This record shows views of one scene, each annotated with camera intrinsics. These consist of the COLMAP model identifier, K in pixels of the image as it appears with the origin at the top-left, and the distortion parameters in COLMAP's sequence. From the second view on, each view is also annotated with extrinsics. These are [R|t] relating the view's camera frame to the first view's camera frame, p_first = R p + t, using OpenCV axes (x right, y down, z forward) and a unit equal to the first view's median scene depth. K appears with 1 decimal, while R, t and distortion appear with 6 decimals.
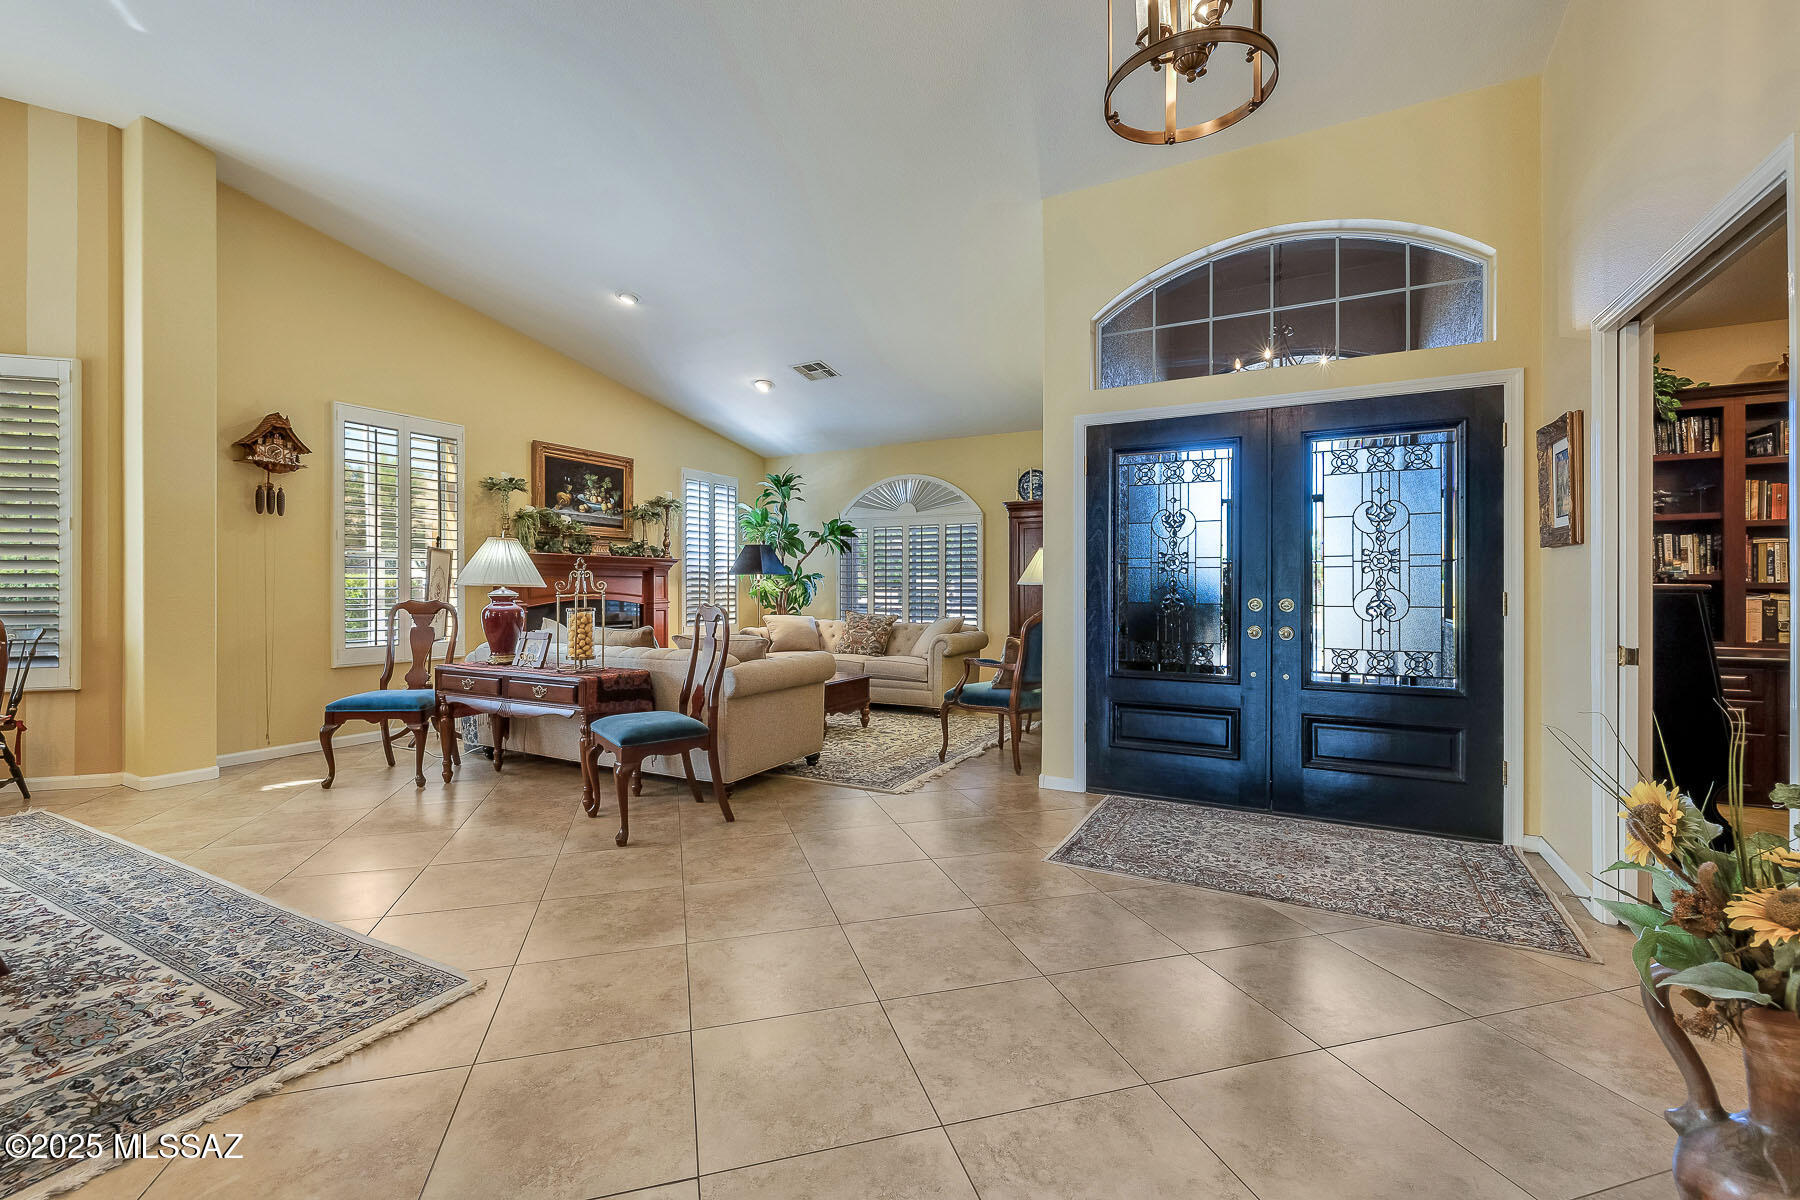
lens RADIAL K [[771.8, 0, 889.6], [0, 771.8, 589.5], [0, 0, 1]] dist [0.002122, 0.000227]
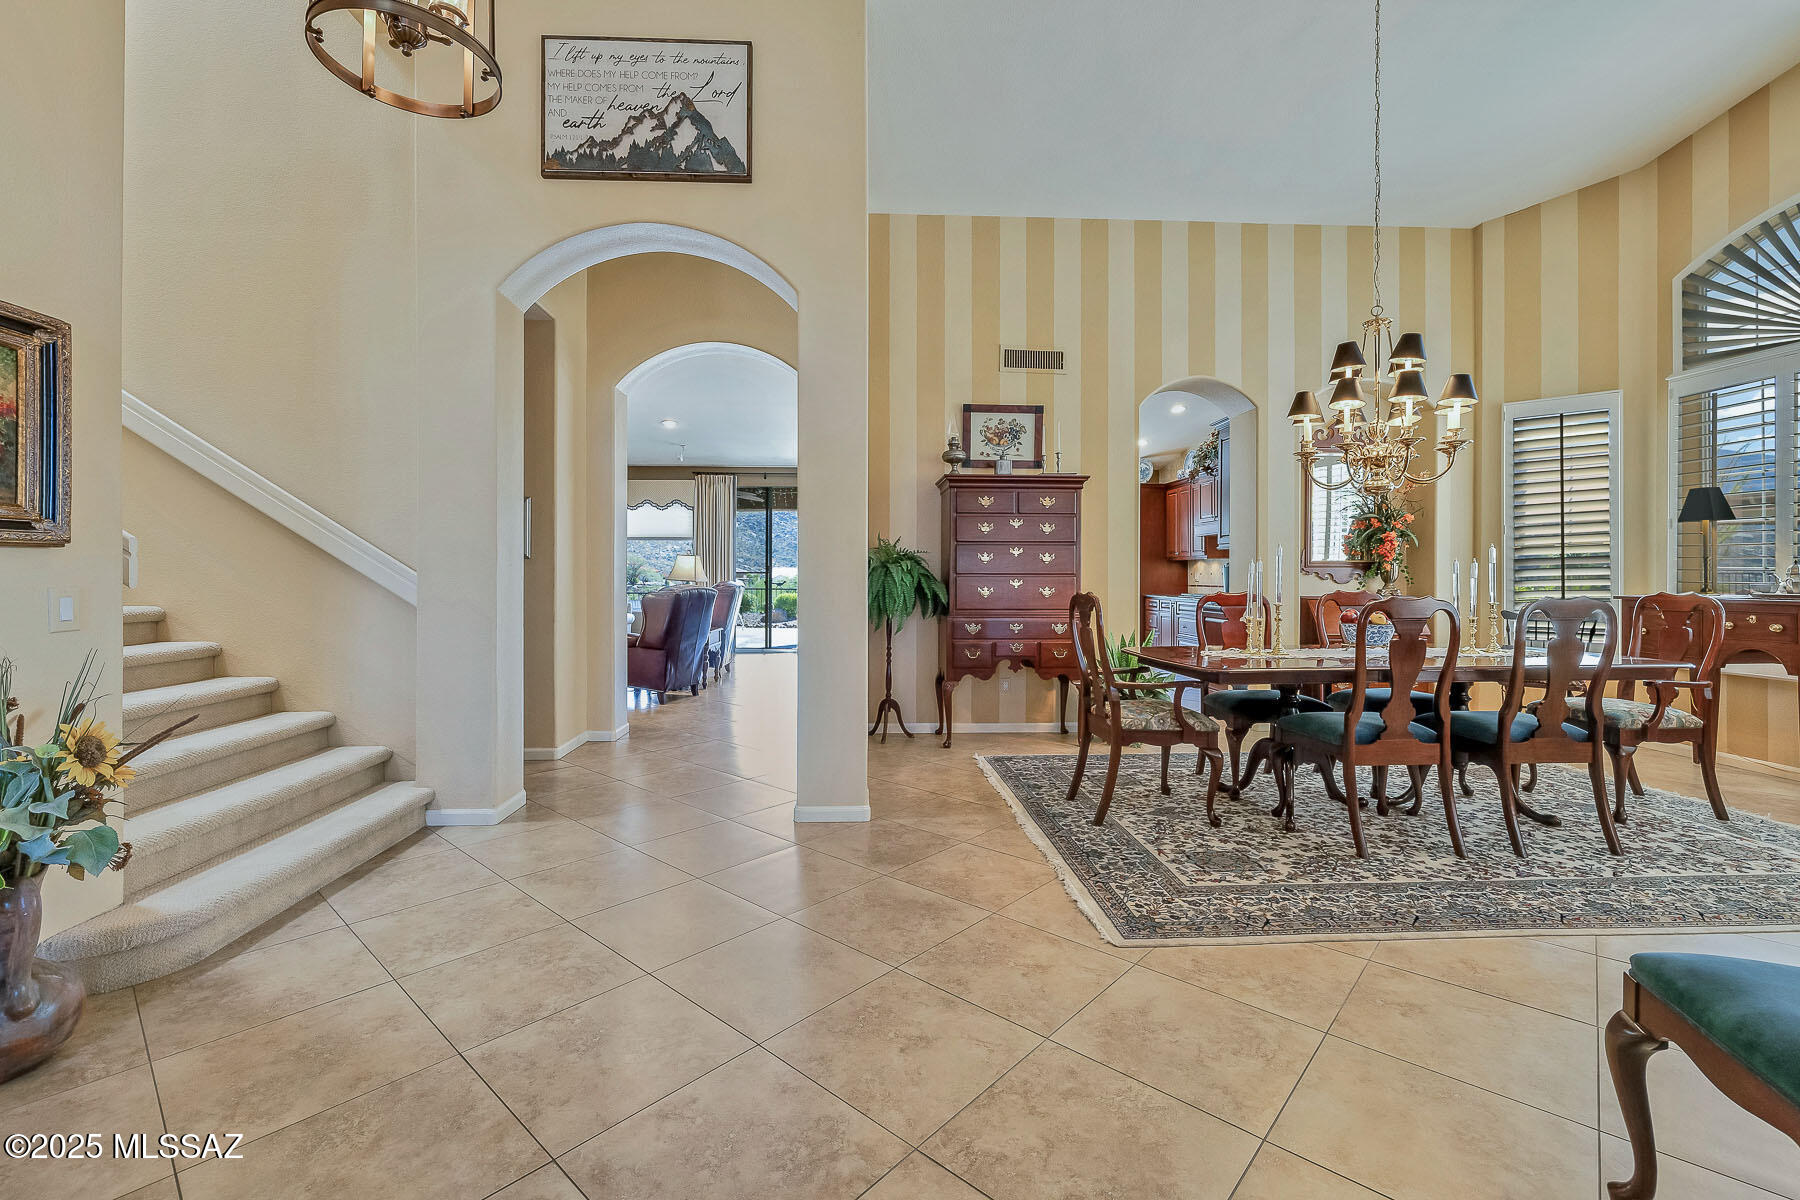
lens RADIAL K [[771.8, 0, 886.7], [0, 771.8, 582.5], [0, 0, 1]] dist [0.002122, 0.000227]
pose [[-0.857212, 0.002840, -0.514956, 0.284496], [-0.001911, 0.999960, 0.008696, -0.007842], [0.514961, 0.008439, -0.857172, 1.633856]]
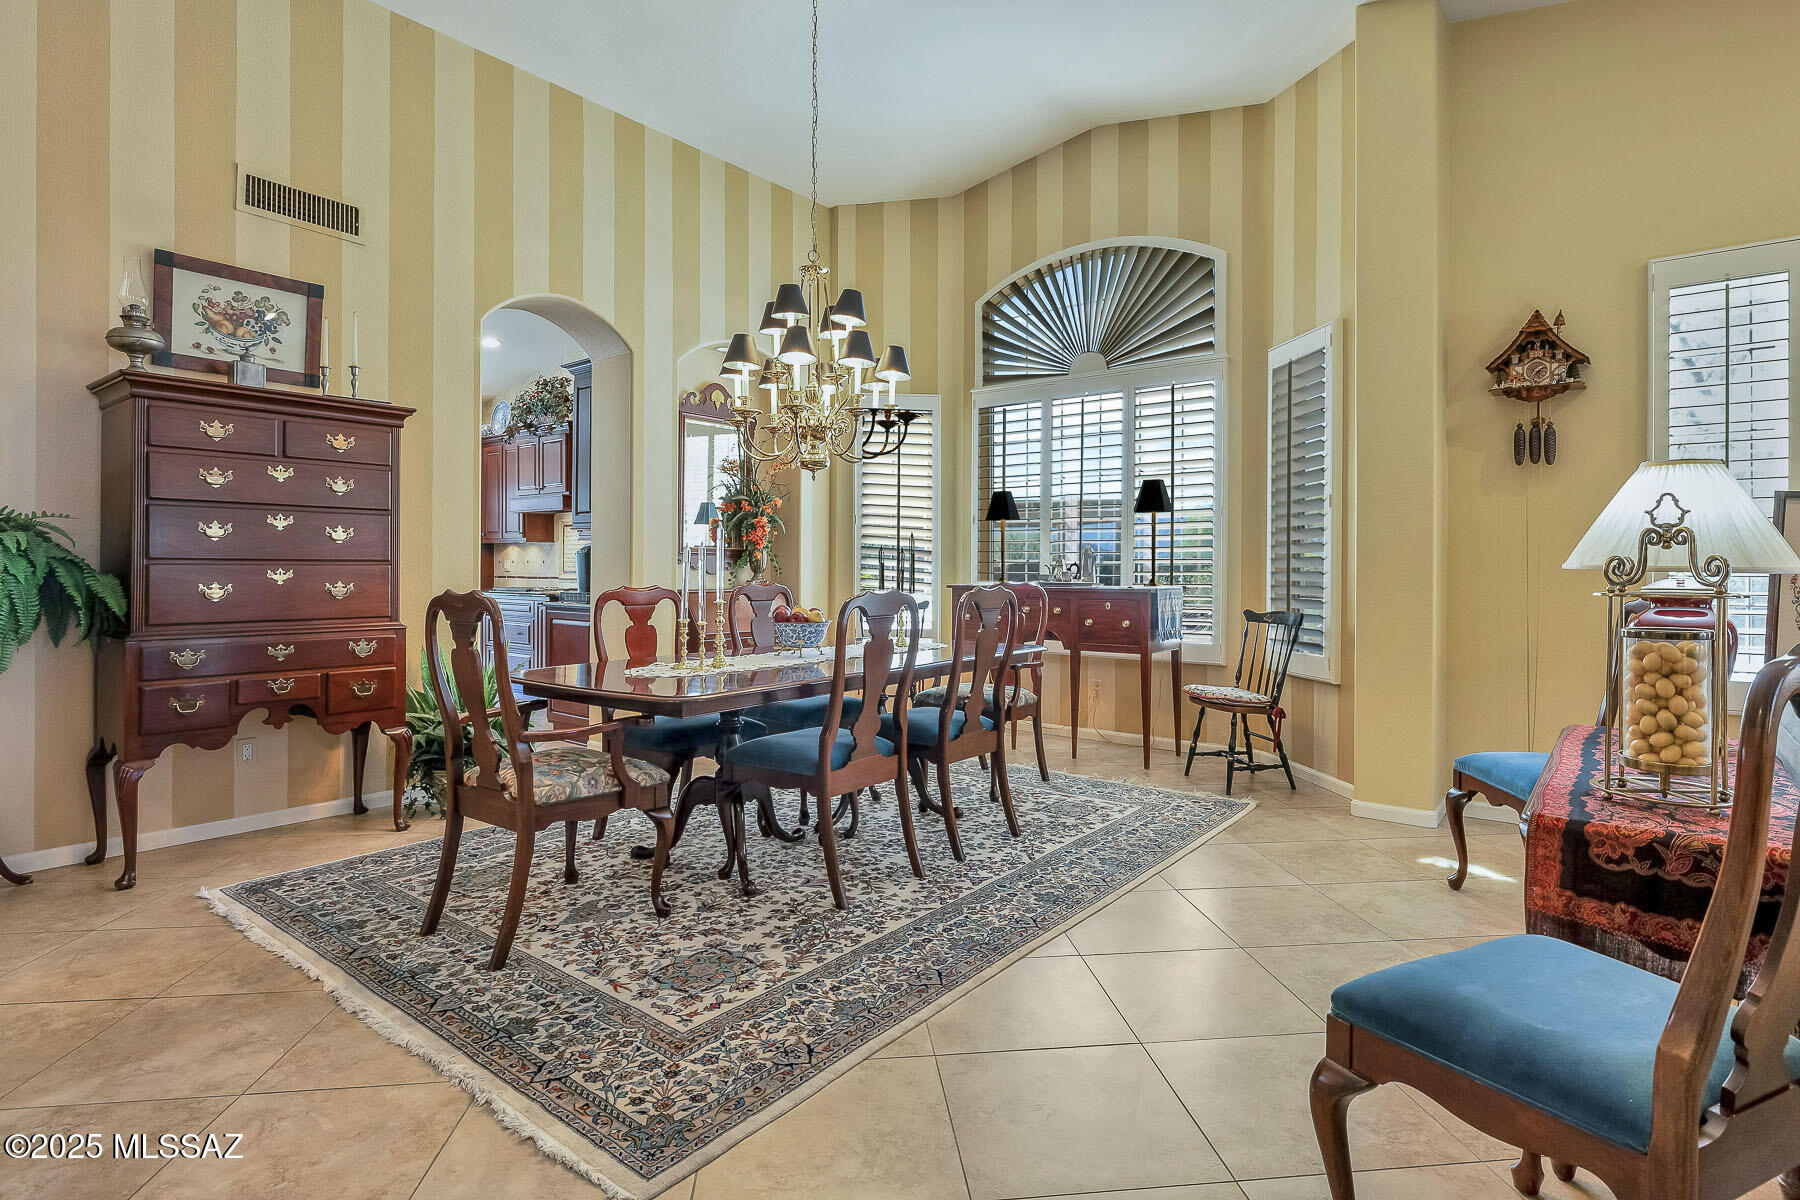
lens RADIAL K [[912.6, 0, 920.1], [0, 912.6, 571.3], [0, 0, 1]] dist [-0.002935, 0.000709]
pose [[-0.169163, 0.002830, -0.985584, 0.153469], [-0.005690, 0.999976, 0.003848, -0.007019], [0.985572, 0.006259, -0.169143, 1.252267]]
